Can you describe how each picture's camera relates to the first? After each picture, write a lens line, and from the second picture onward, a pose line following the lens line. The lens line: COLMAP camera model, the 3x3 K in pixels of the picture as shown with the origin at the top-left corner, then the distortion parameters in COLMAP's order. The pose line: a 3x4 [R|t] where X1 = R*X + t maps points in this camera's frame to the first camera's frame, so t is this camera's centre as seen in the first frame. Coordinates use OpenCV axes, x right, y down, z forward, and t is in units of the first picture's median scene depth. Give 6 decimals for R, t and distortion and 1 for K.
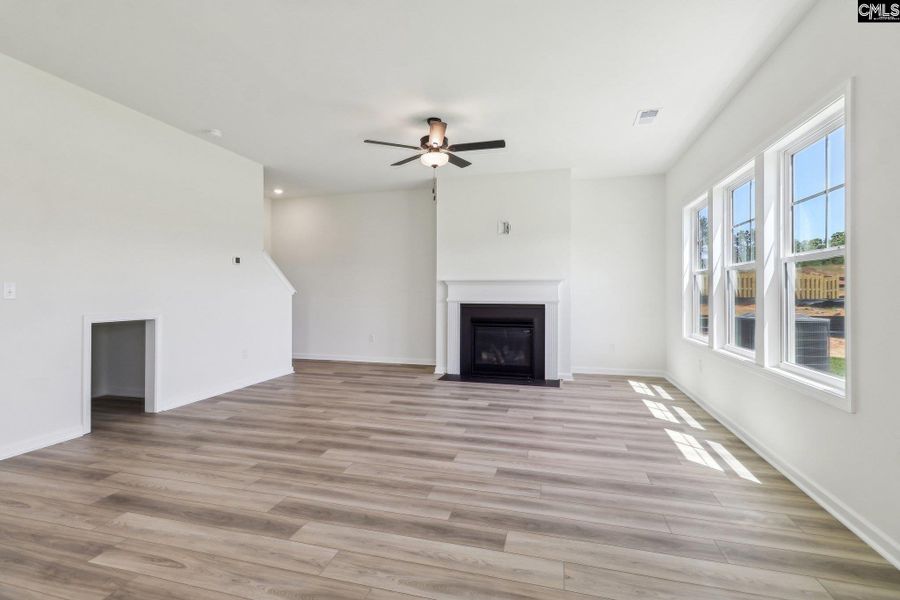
lens RADIAL K [[425.9, 0, 447.4], [0, 425.9, 293.2], [0, 0, 1]] dist [0.004801, 0.000120]
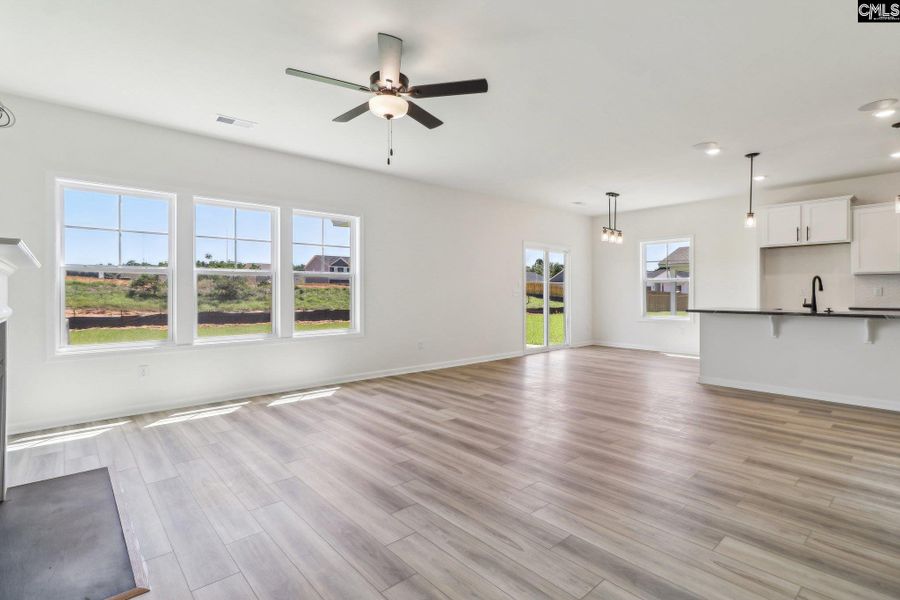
lens RADIAL K [[434.2, 0, 424.5], [0, 434.2, 288.8], [0, 0, 1]] dist [-0.006600, 0.000238]
pose [[-0.808269, 0.006024, 0.588783, -0.589417], [0.003241, 0.999978, -0.005781, -0.003841], [-0.588804, -0.002765, -0.808271, 1.795260]]
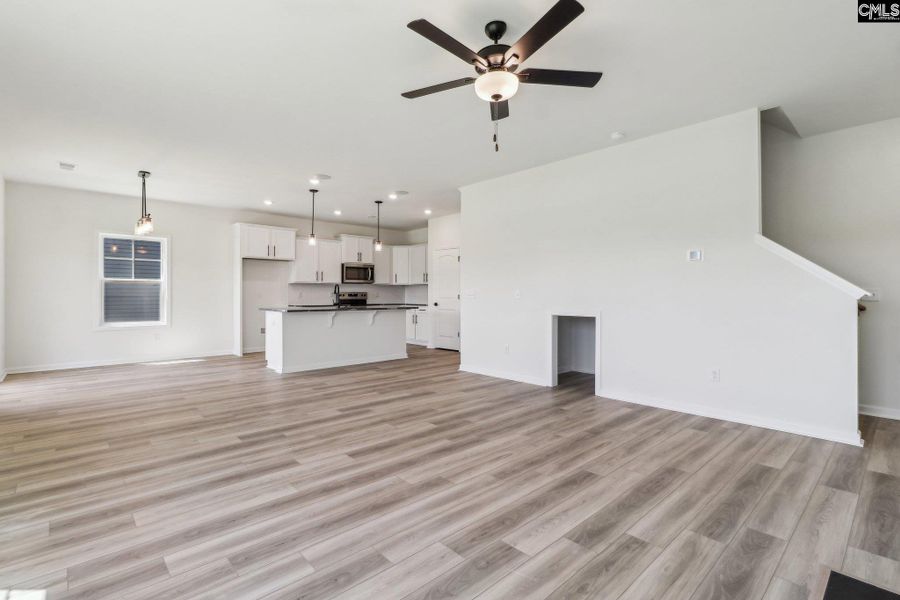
lens RADIAL K [[425.9, 0, 445.1], [0, 425.9, 293.4], [0, 0, 1]] dist [0.004801, 0.000120]
pose [[-0.541574, -0.004206, -0.840643, 0.638884], [-0.003054, 0.999991, -0.003036, -0.001623], [0.840648, 0.000923, -0.541582, 1.480063]]
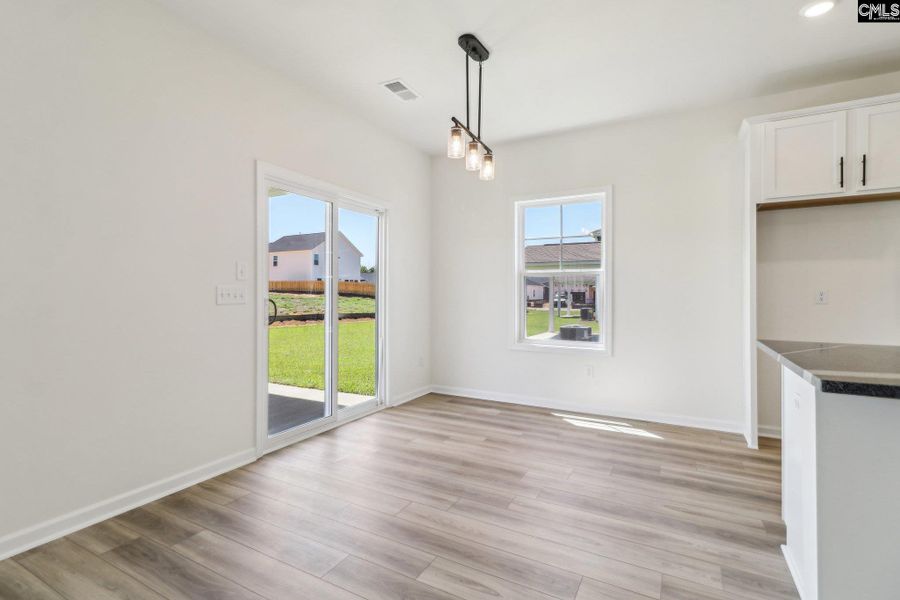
lens RADIAL K [[428.8, 0, 446.7], [0, 428.8, 297.4], [0, 0, 1]] dist [-0.001328, -0.000426]
pose [[-0.971090, -0.002510, 0.238699, -0.245538], [-0.000327, 0.999958, 0.009187, -0.003669], [-0.238712, 0.008843, -0.971050, 0.402559]]
